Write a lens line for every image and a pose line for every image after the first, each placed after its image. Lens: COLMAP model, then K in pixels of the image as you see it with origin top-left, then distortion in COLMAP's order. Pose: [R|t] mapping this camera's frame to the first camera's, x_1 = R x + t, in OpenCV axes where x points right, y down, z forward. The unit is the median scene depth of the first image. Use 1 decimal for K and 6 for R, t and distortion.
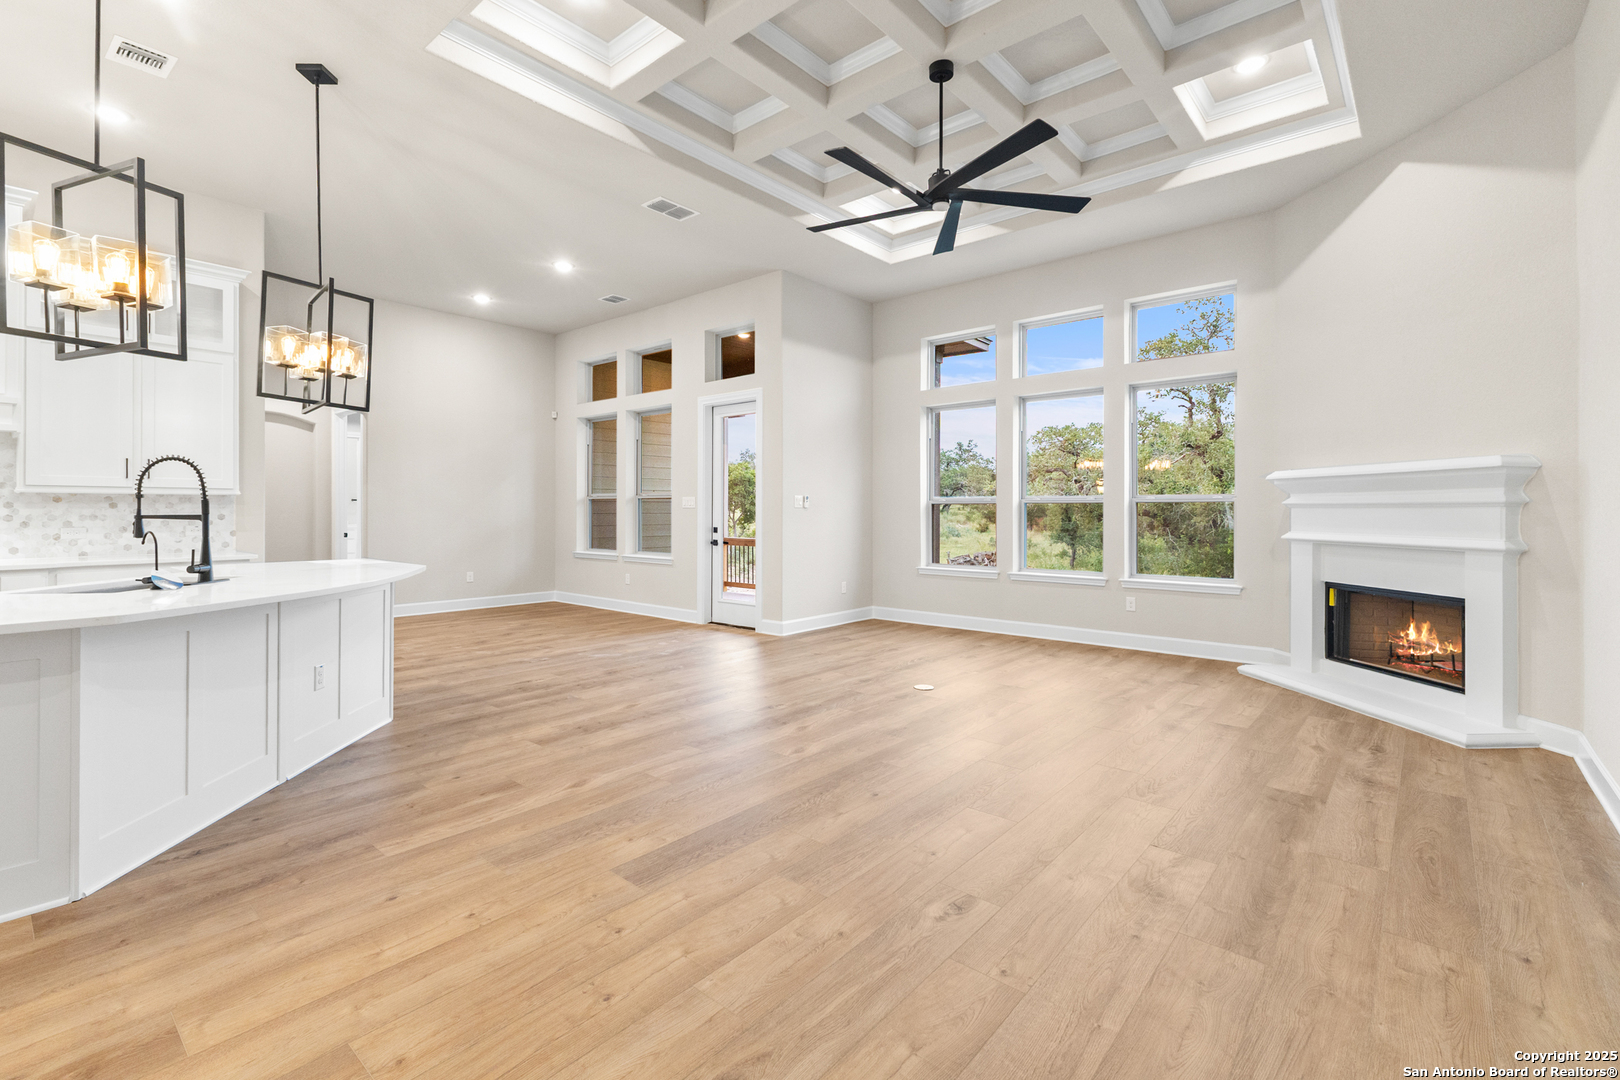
lens RADIAL K [[721.7, 0, 800.4], [0, 721.7, 518.0], [0, 0, 1]] dist [0.009172, -0.000141]
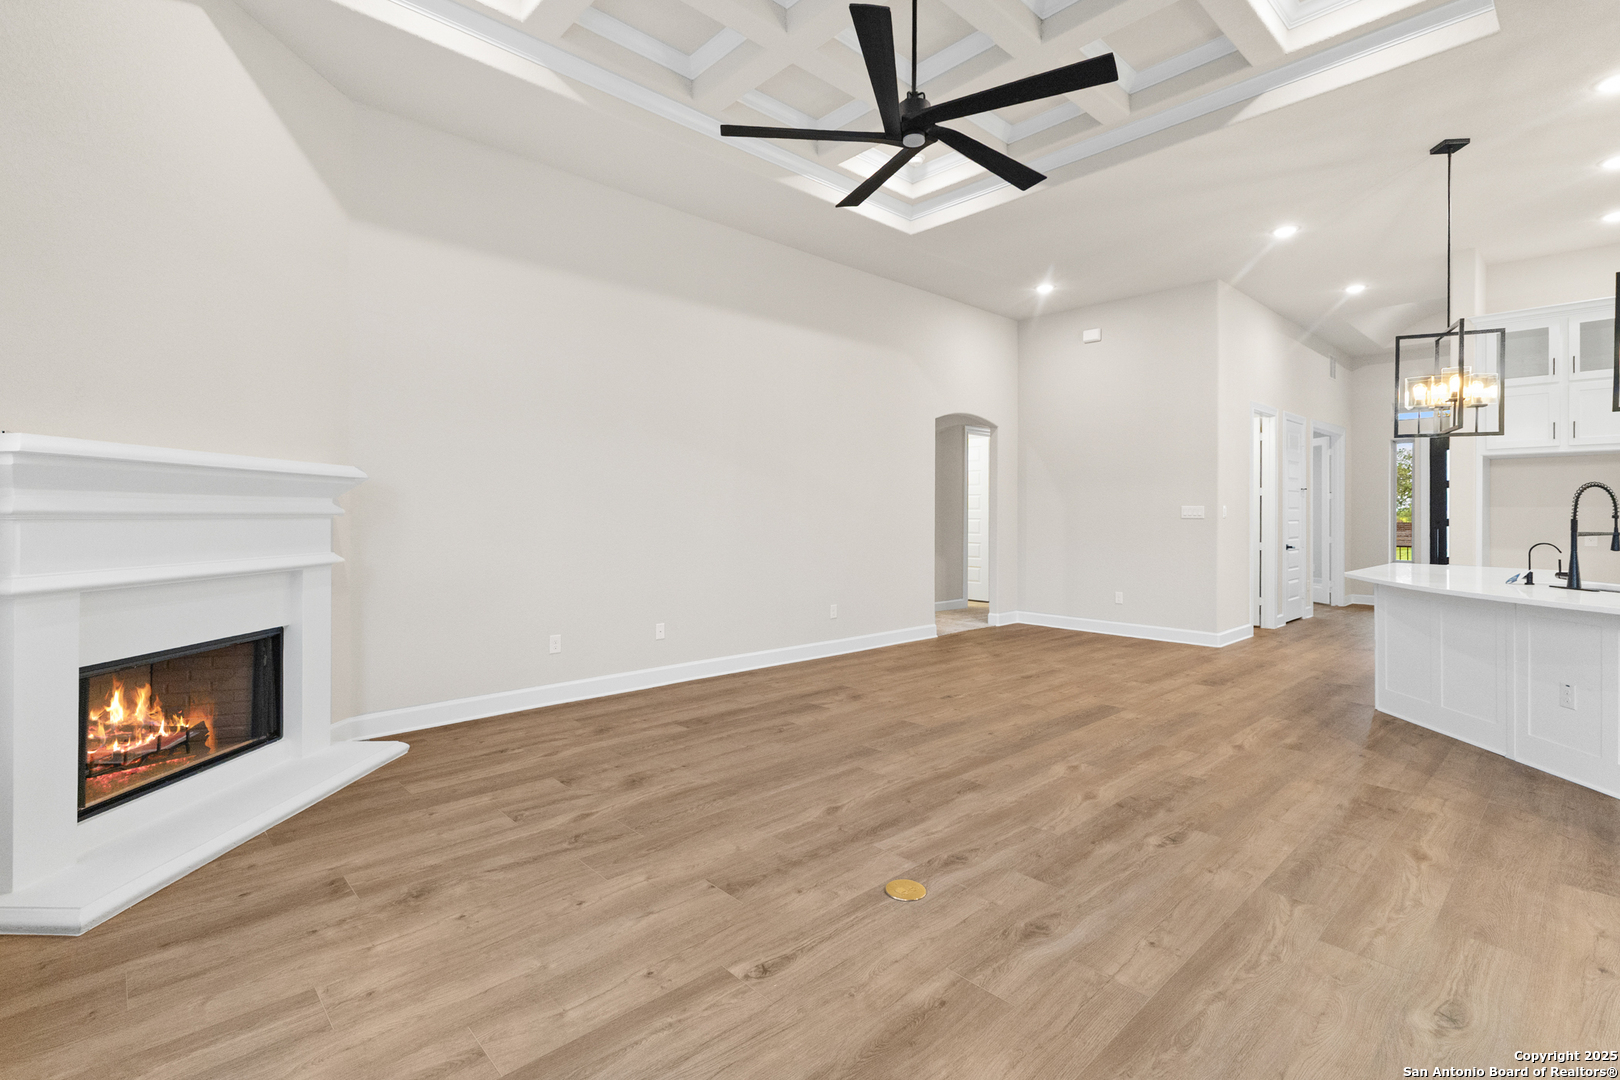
lens RADIAL K [[736.1, 0, 808.0], [0, 736.1, 519.8], [0, 0, 1]] dist [0.006826, 0.000146]
pose [[-0.993973, -0.004669, 0.109526, 0.220044], [-0.002905, 0.999864, 0.016259, -0.029047], [-0.109587, 0.015843, -0.993851, 1.794488]]
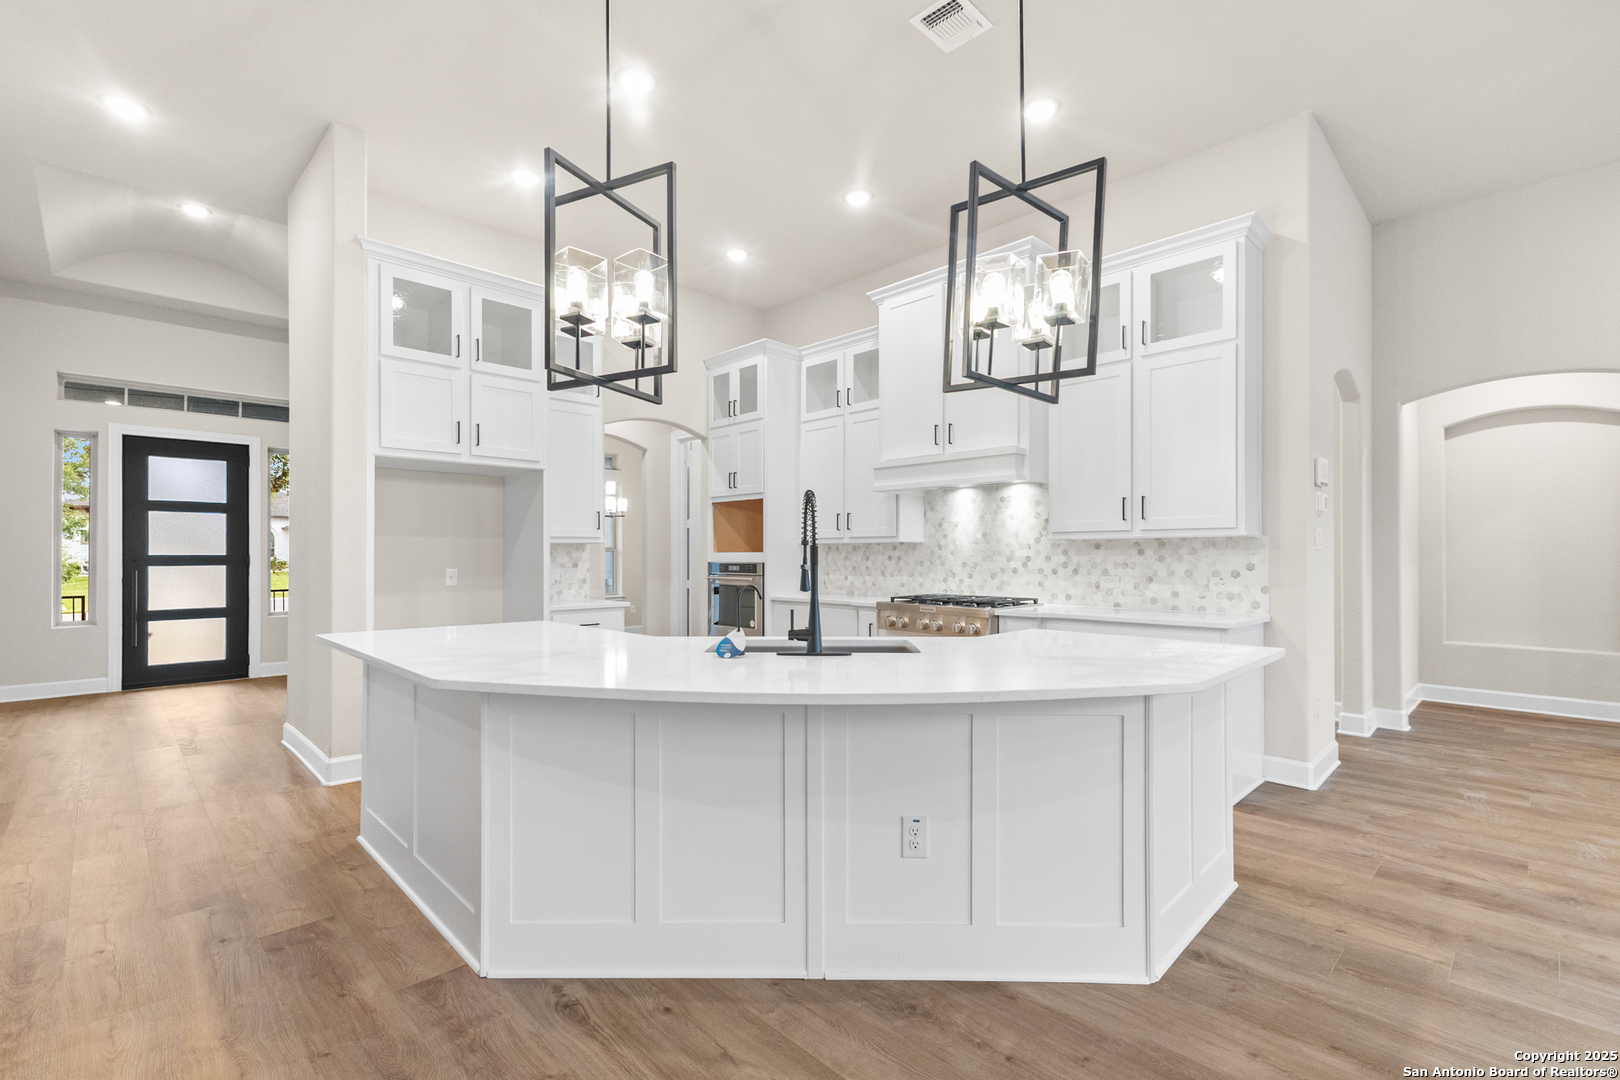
lens RADIAL K [[722.9, 0, 816.4], [0, 722.9, 548.8], [0, 0, 1]] dist [0.007303, 0.000227]
pose [[-0.073371, -0.010917, -0.997245, -0.049993], [-0.009842, 0.999899, -0.010222, -0.010033], [0.997256, 0.009065, -0.073471, 0.820788]]
